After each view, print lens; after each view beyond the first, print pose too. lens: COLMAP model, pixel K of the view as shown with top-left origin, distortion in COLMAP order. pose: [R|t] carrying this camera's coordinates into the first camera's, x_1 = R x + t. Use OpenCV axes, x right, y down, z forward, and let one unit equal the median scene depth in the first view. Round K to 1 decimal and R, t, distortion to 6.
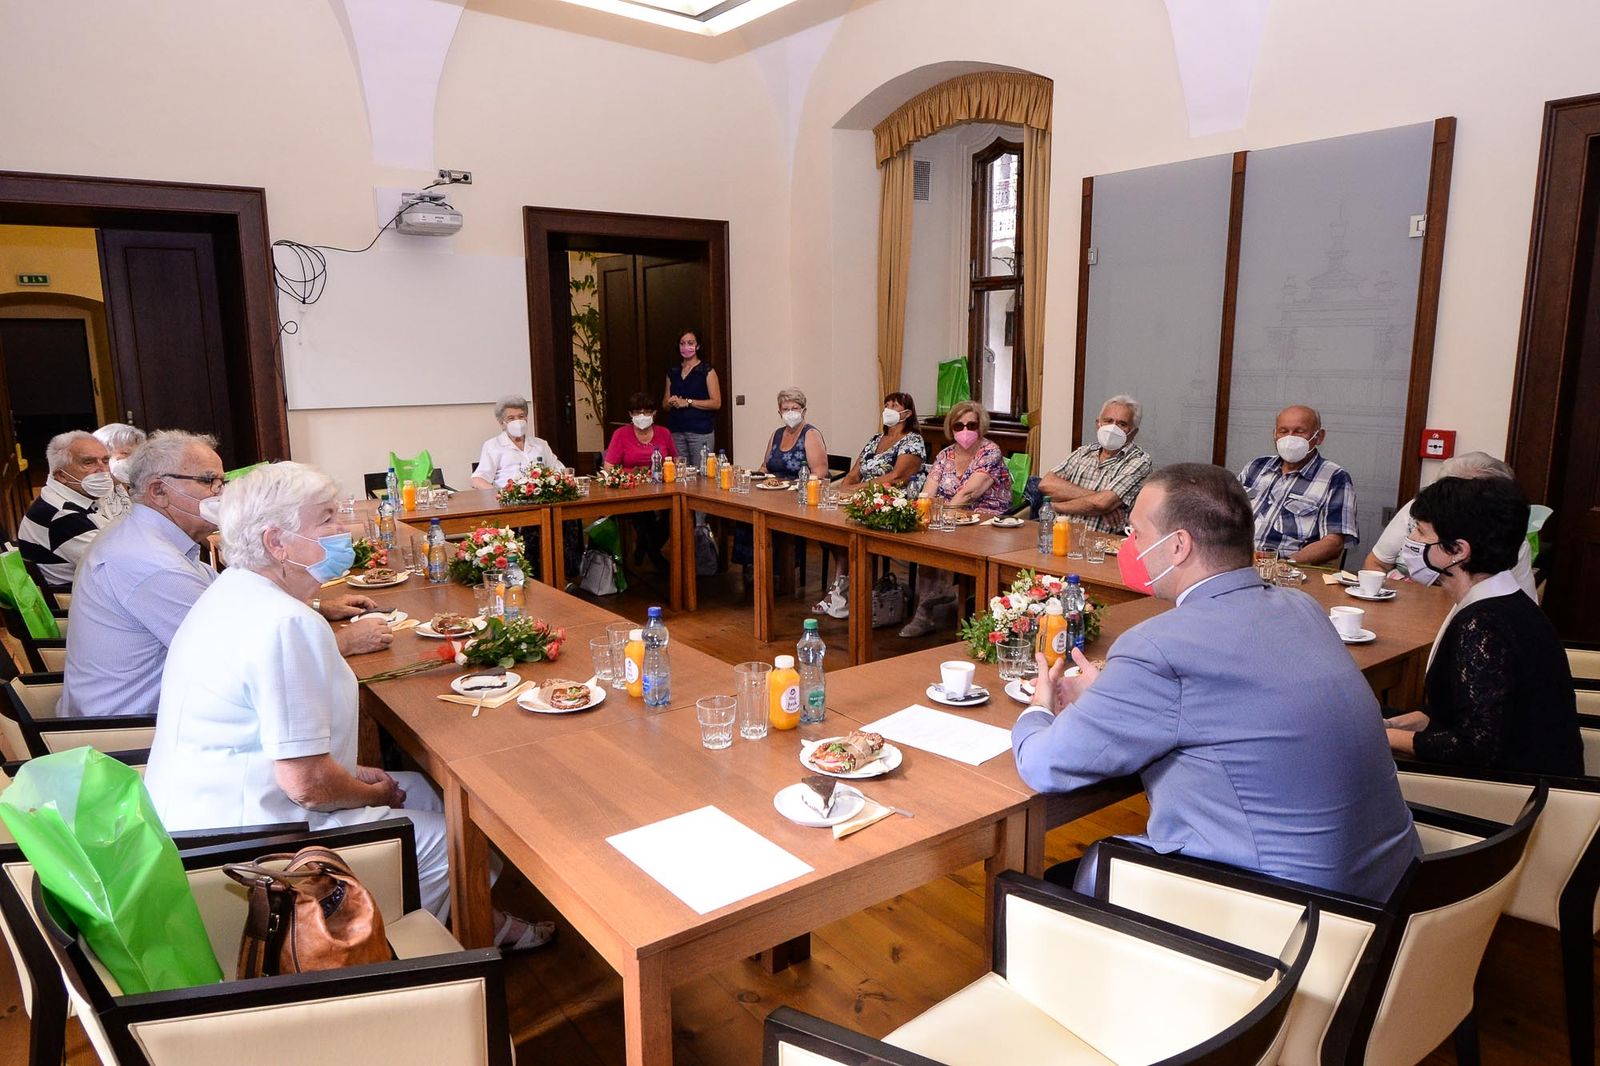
lens RADIAL K [[1038.9, 0, 800.0], [0, 1038.9, 533.0], [0, 0, 1]] dist [0.002879, 0.001094]
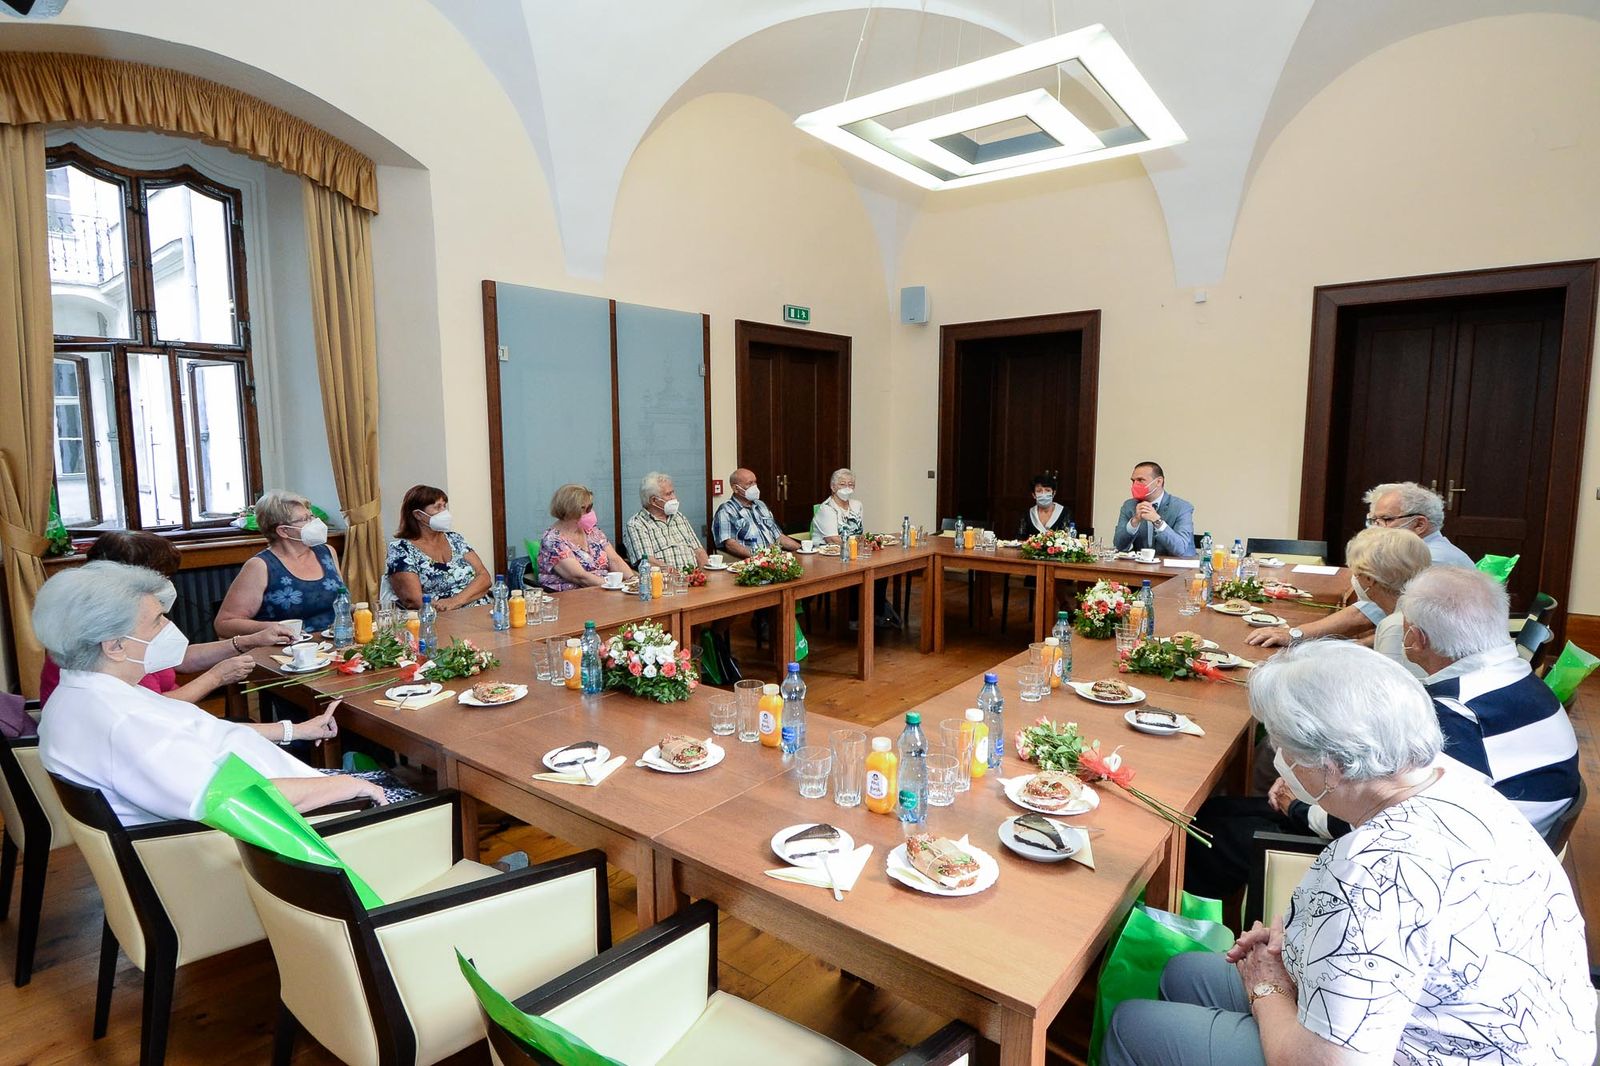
lens RADIAL K [[835.1, 0, 800.0], [0, 835.1, 533.0], [0, 0, 1]] dist [0.001191, 0.000115]
pose [[-0.243670, -0.102397, 0.964438, -0.888212], [0.173488, 0.973770, 0.147220, -0.202838], [-0.954215, 0.203192, -0.219514, 1.216338]]
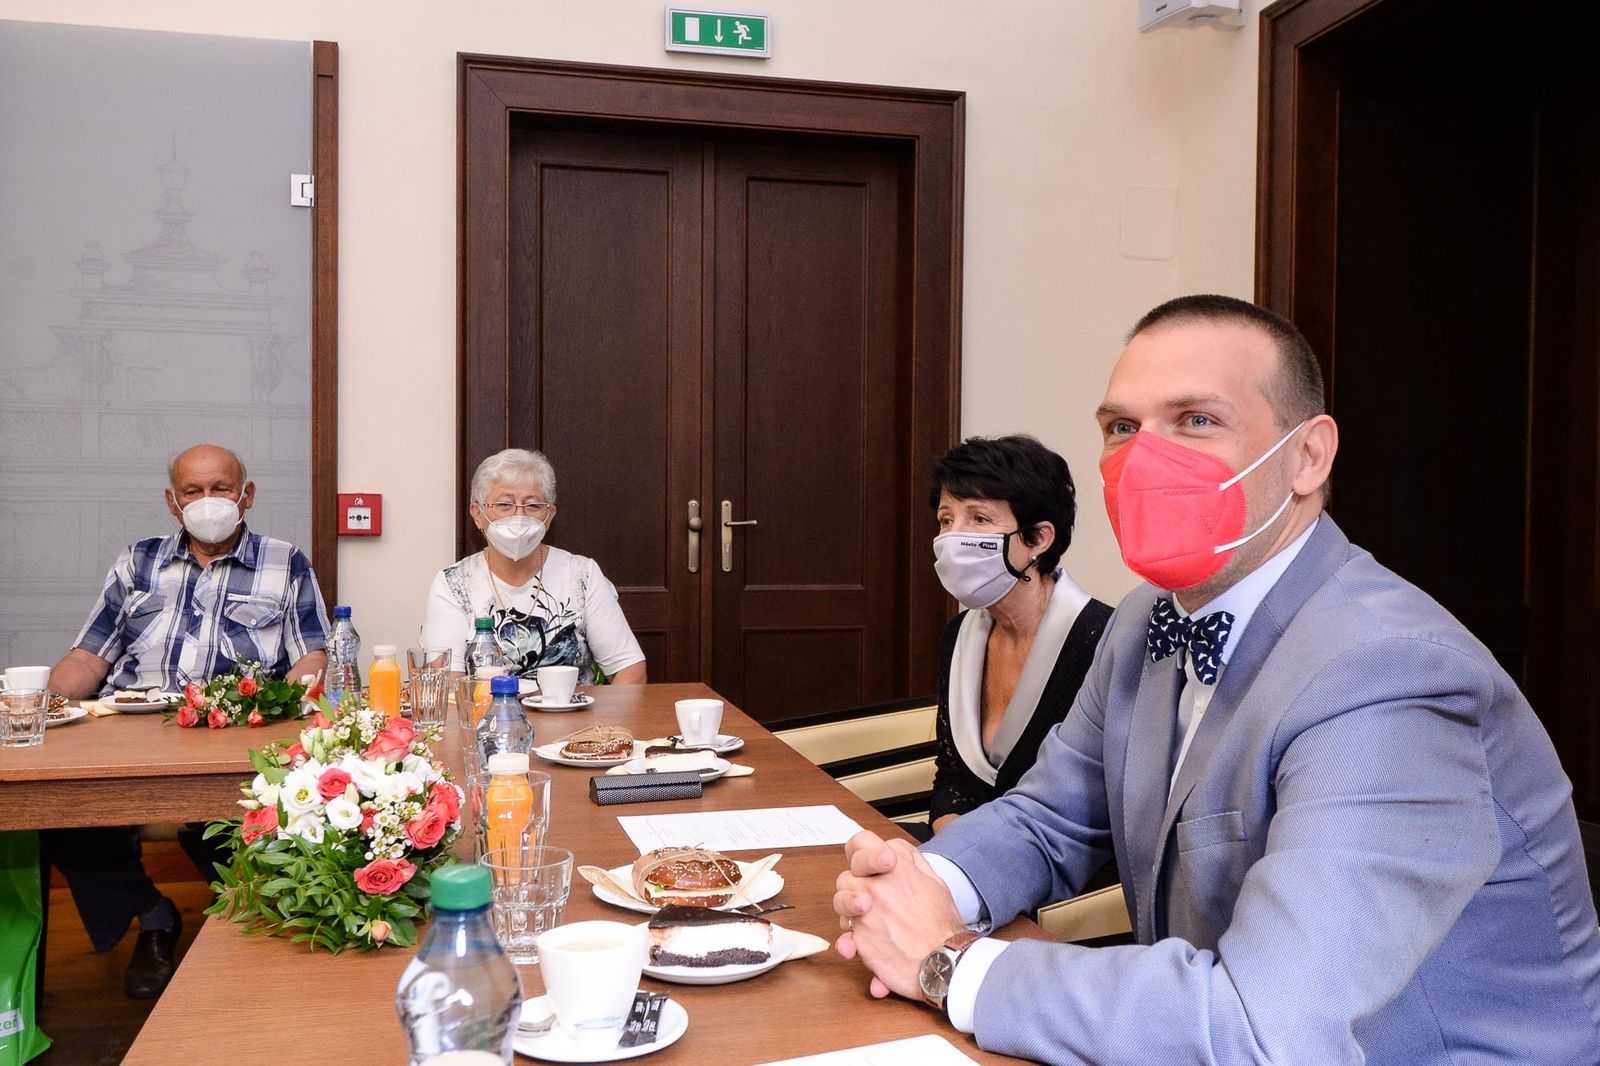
lens RADIAL K [[1465.2, 0, 800.0], [0, 1465.2, 533.0], [0, 0, 1]] dist [-0.001897, -0.001192]
pose [[0.373566, -0.010603, 0.927543, -0.159648], [0.154807, 0.986624, -0.051070, 0.018832], [-0.914595, 0.162668, 0.370210, 0.396260]]
